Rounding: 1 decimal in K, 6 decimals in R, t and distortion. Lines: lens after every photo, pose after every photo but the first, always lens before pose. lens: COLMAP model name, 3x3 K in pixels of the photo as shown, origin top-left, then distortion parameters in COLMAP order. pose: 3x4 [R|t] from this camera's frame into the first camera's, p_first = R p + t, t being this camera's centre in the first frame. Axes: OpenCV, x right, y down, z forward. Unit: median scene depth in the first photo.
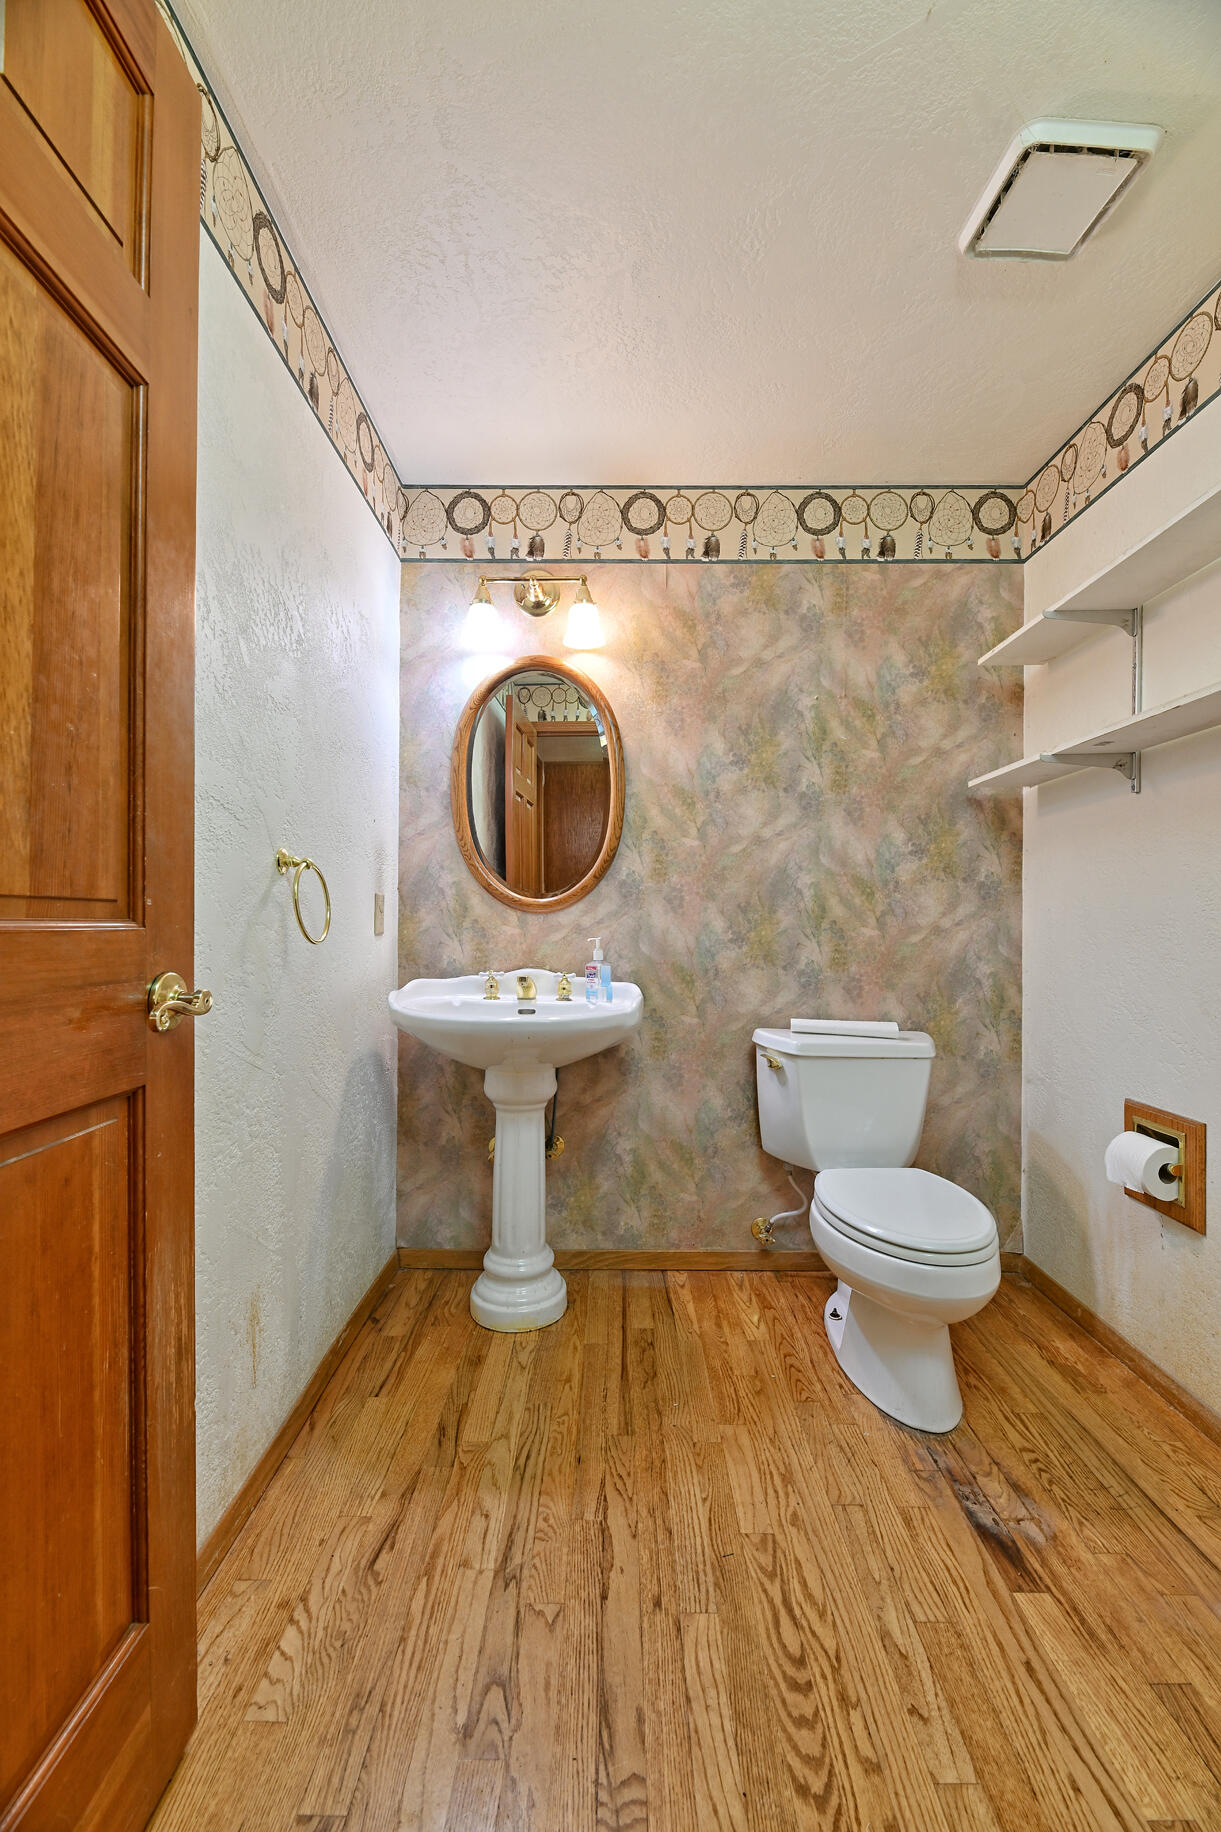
lens RADIAL K [[730.0, 0, 610.1], [0, 730.0, 925.8], [0, 0, 1]] dist [-0.002234, -0.001362]
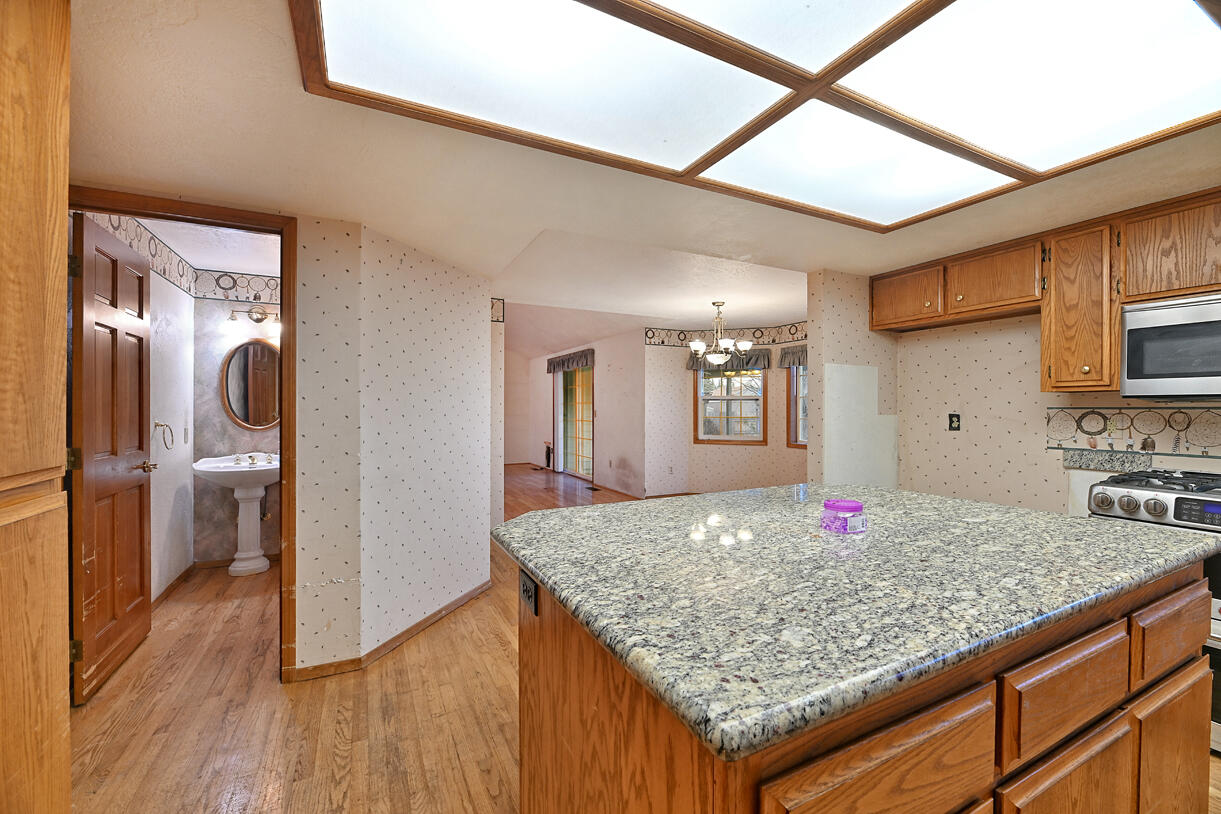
lens RADIAL K [[486.6, 0, 610.9], [0, 486.6, 410.2], [0, 0, 1]] dist [-0.002234, -0.001362]
pose [[0.888663, -0.002829, 0.458552, 0.243016], [0.001682, 0.999994, 0.002910, -0.103669], [-0.458558, -0.001815, 0.888663, -1.237948]]
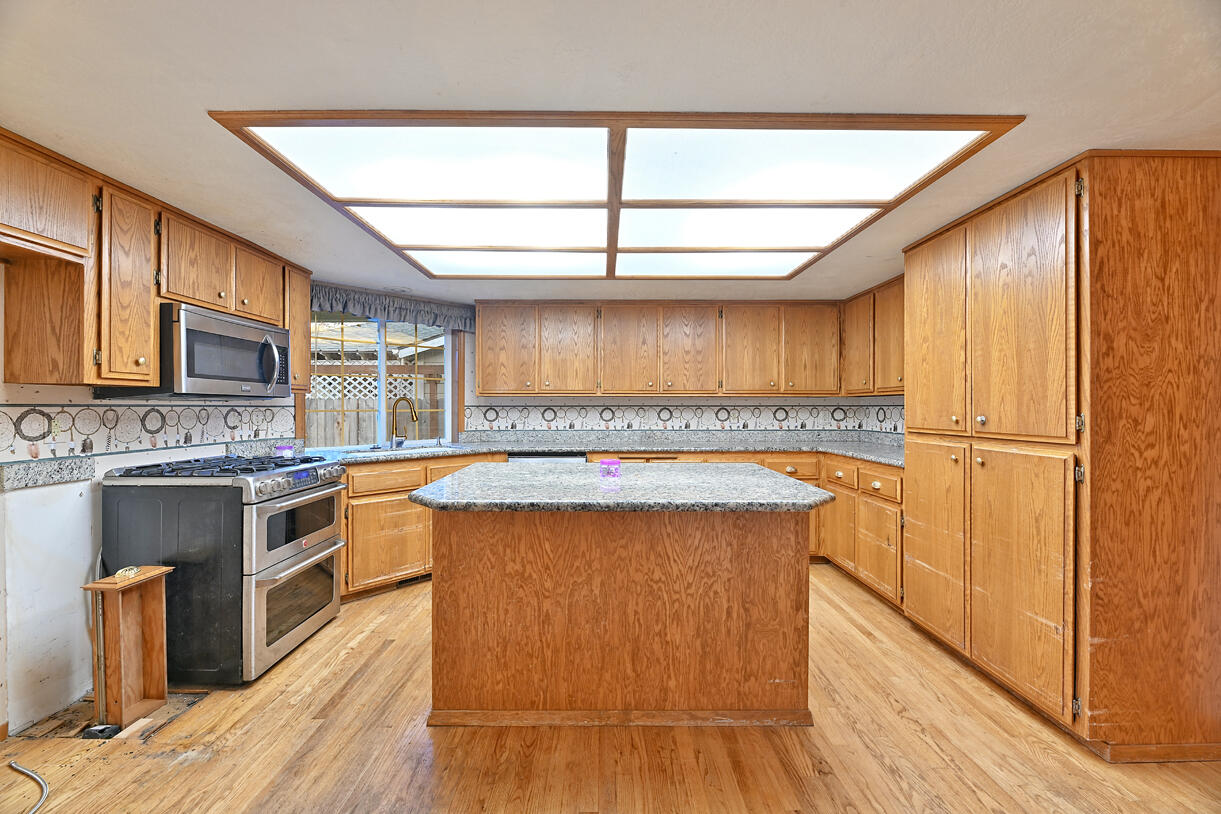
lens RADIAL K [[486.6, 0, 603.3], [0, 486.6, 407.5], [0, 0, 1]] dist [-0.002234, -0.001362]
pose [[-0.999926, -0.002131, -0.011978, 1.817671], [-0.002161, 0.999995, 0.002497, -0.103538], [0.011973, 0.002523, -0.999925, 2.846317]]
